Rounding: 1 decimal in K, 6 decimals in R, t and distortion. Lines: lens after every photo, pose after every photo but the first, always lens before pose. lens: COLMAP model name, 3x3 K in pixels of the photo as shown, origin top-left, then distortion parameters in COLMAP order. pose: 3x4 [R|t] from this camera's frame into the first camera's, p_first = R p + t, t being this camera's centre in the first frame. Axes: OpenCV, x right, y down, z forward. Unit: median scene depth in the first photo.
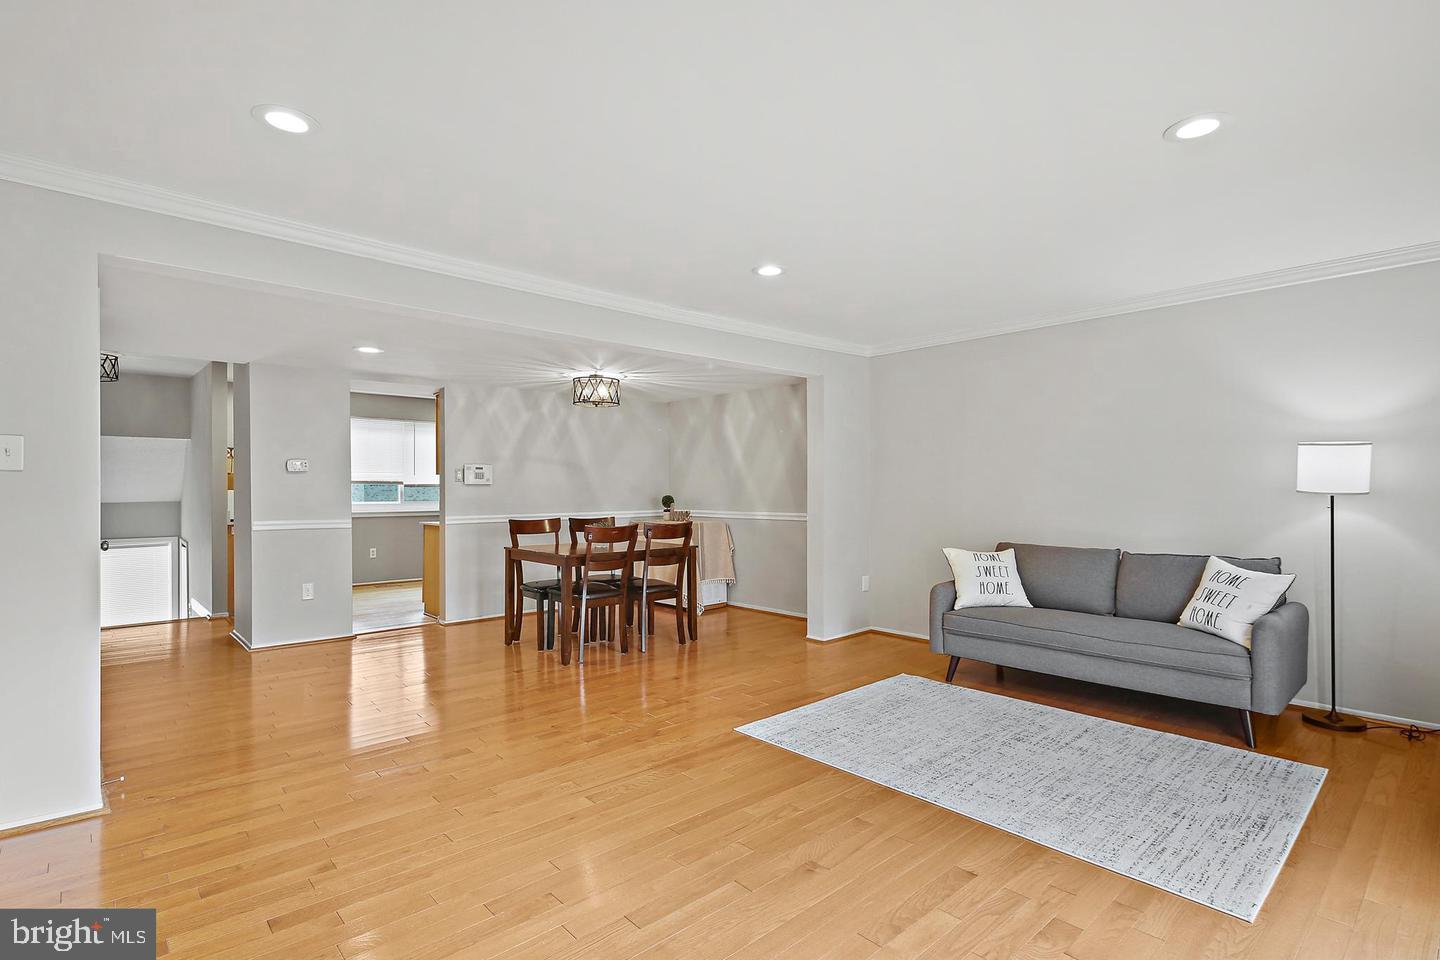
lens RADIAL K [[721.9, 0, 720.3], [0, 721.9, 485.6], [0, 0, 1]] dist [0.002329, -0.004507]
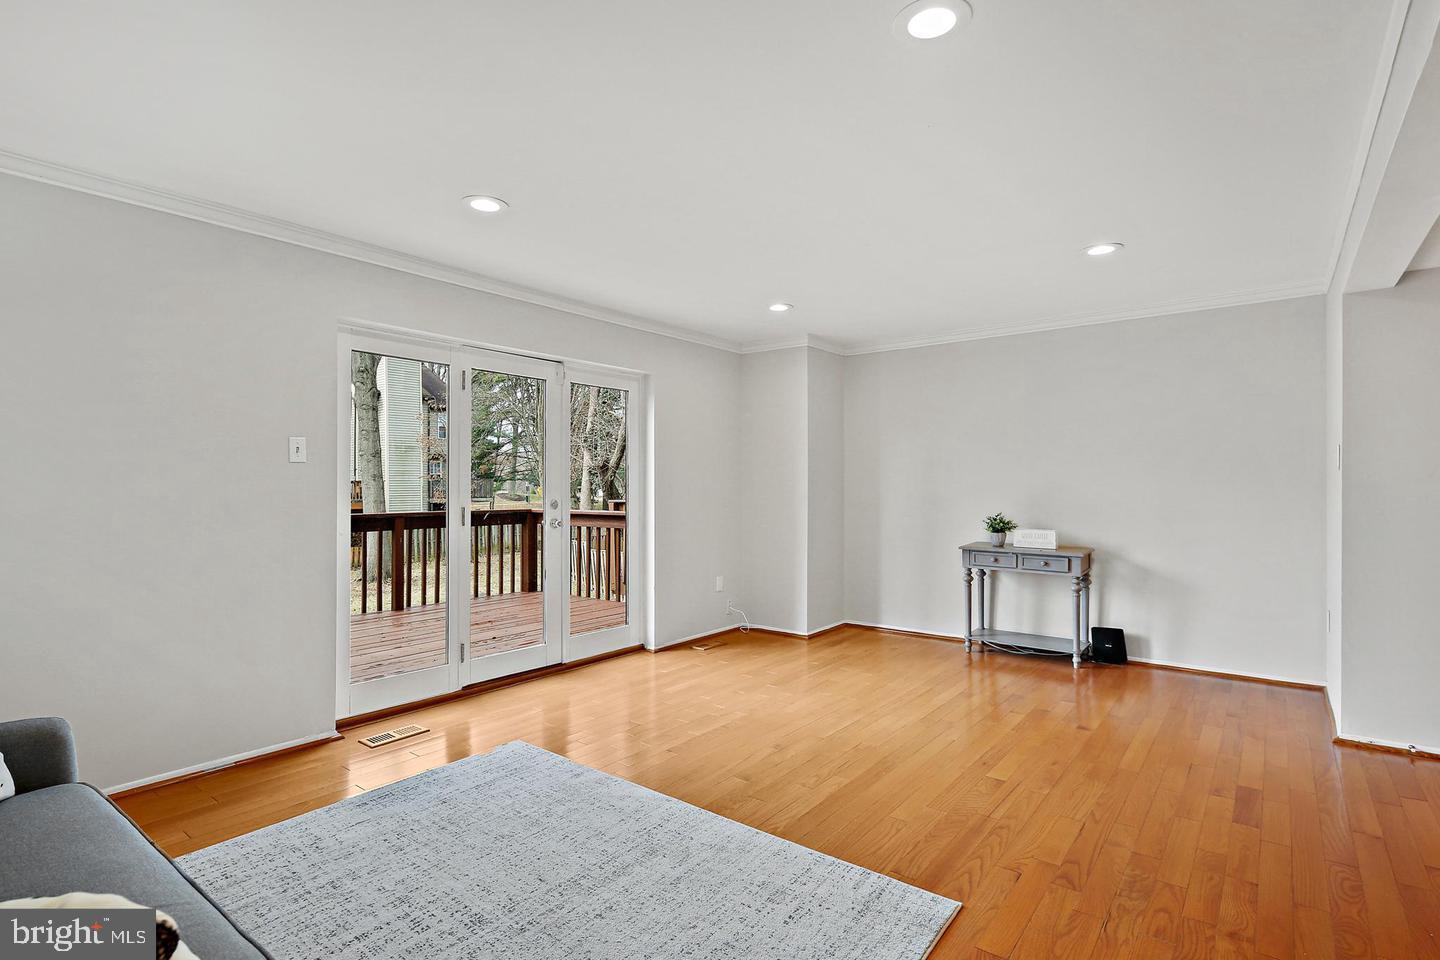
lens RADIAL K [[721.9, 0, 725.0], [0, 721.9, 481.0], [0, 0, 1]] dist [0.002329, -0.004507]
pose [[-0.985405, 0.006211, -0.170113, 0.328781], [0.007754, 0.999935, -0.008406, 0.005672], [0.170050, -0.009603, -0.985389, 1.685017]]
